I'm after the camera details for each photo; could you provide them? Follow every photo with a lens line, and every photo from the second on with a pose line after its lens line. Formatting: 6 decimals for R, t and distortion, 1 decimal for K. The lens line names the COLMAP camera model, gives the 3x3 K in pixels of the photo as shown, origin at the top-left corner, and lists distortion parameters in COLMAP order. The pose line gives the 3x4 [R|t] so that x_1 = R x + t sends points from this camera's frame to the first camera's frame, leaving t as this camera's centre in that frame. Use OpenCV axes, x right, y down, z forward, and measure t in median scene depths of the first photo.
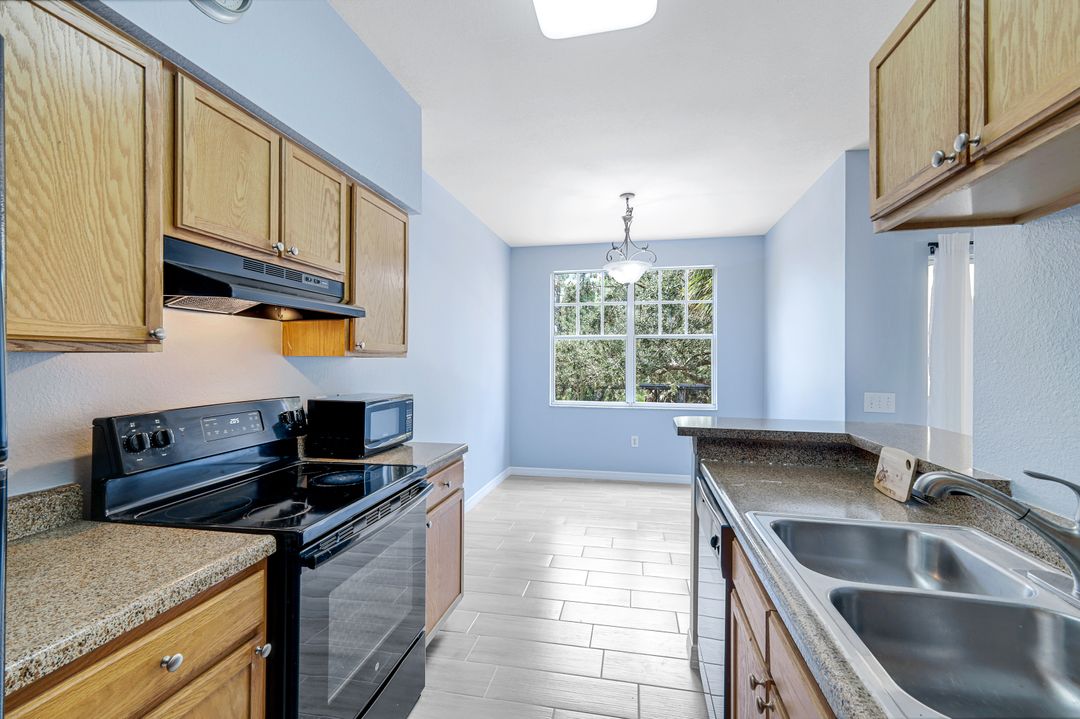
lens RADIAL K [[479.1, 0, 537.6], [0, 479.1, 360.6], [0, 0, 1]] dist [0.001088, 0.001158]
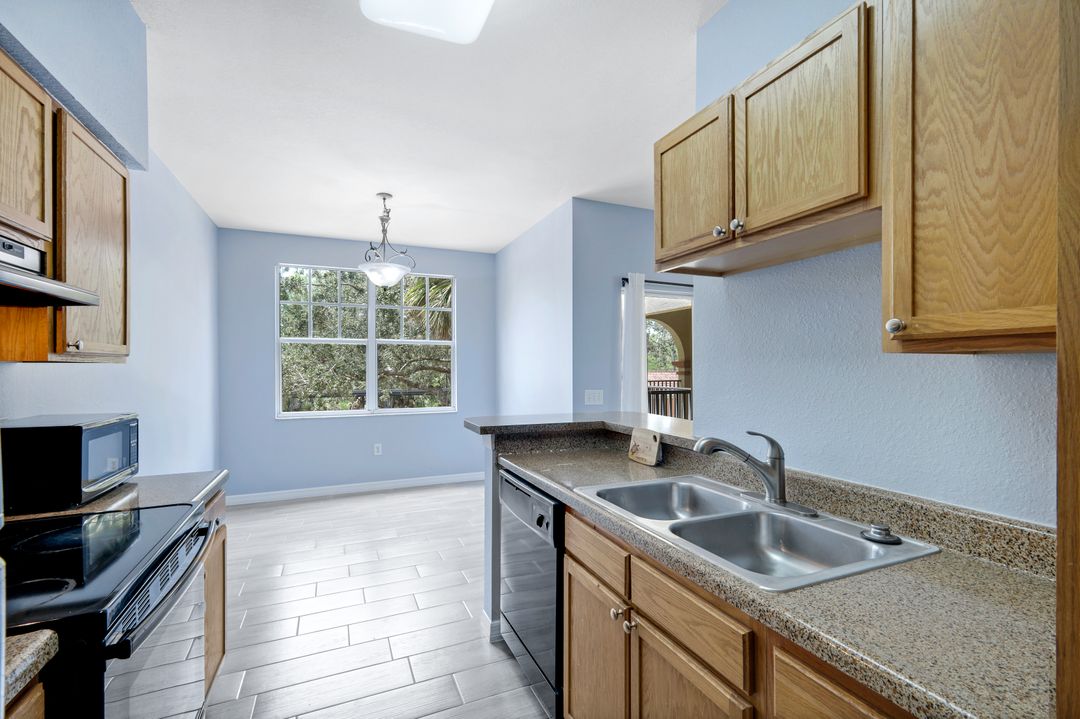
lens RADIAL K [[479.1, 0, 548.1], [0, 479.1, 373.3], [0, 0, 1]] dist [0.001088, 0.001158]
pose [[0.812435, -0.013788, 0.582889, -0.185763], [0.005023, 0.999849, 0.016649, 0.000536], [-0.583030, -0.010598, 0.812381, 0.027422]]
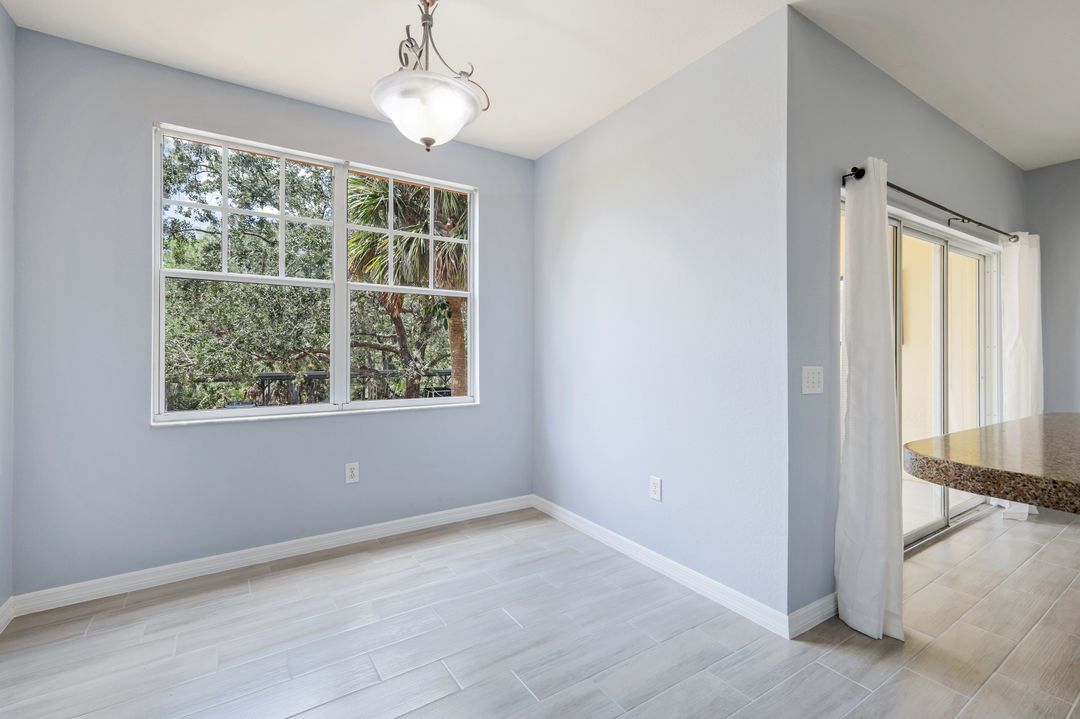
lens RADIAL K [[479.1, 0, 551.8], [0, 479.1, 354.4], [0, 0, 1]] dist [0.001088, 0.001158]
pose [[0.690820, -0.007483, 0.722988, -0.087682], [-0.002887, 0.999910, 0.013108, 0.054176], [-0.723021, -0.011143, 0.690736, 1.034611]]
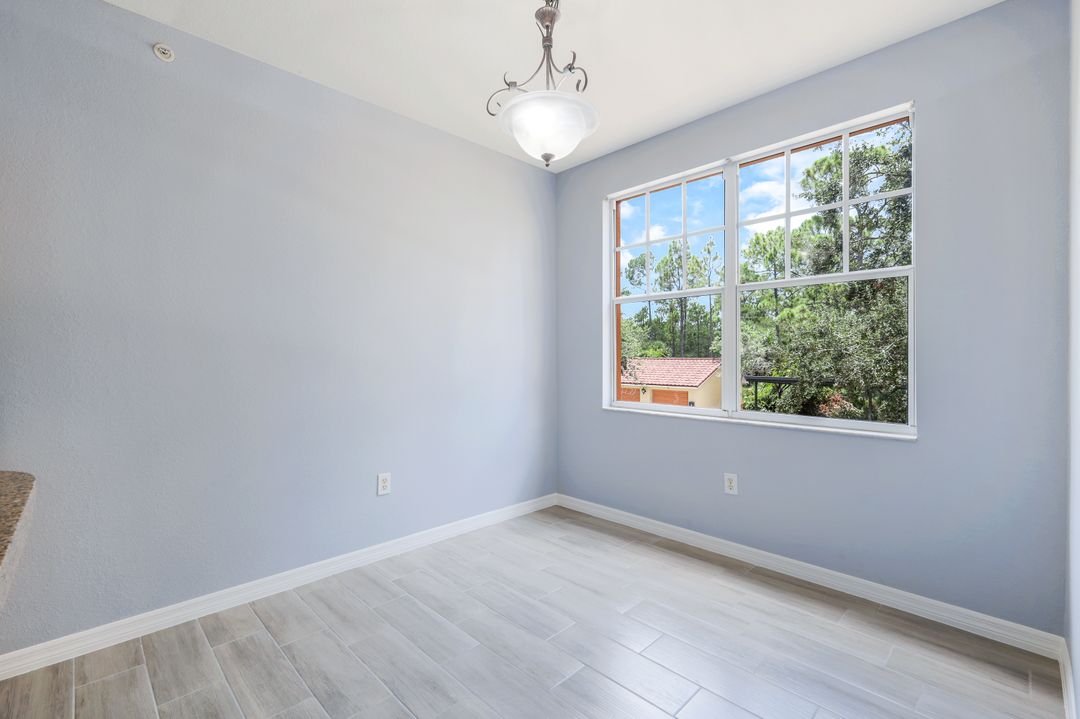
lens RADIAL K [[479.1, 0, 544.1], [0, 479.1, 367.9], [0, 0, 1]] dist [0.001088, 0.001158]
pose [[0.832779, 0.009268, -0.553529, 0.743616], [0.004978, 0.999694, 0.024228, 0.060309], [0.553584, -0.022932, 0.832478, 1.023169]]
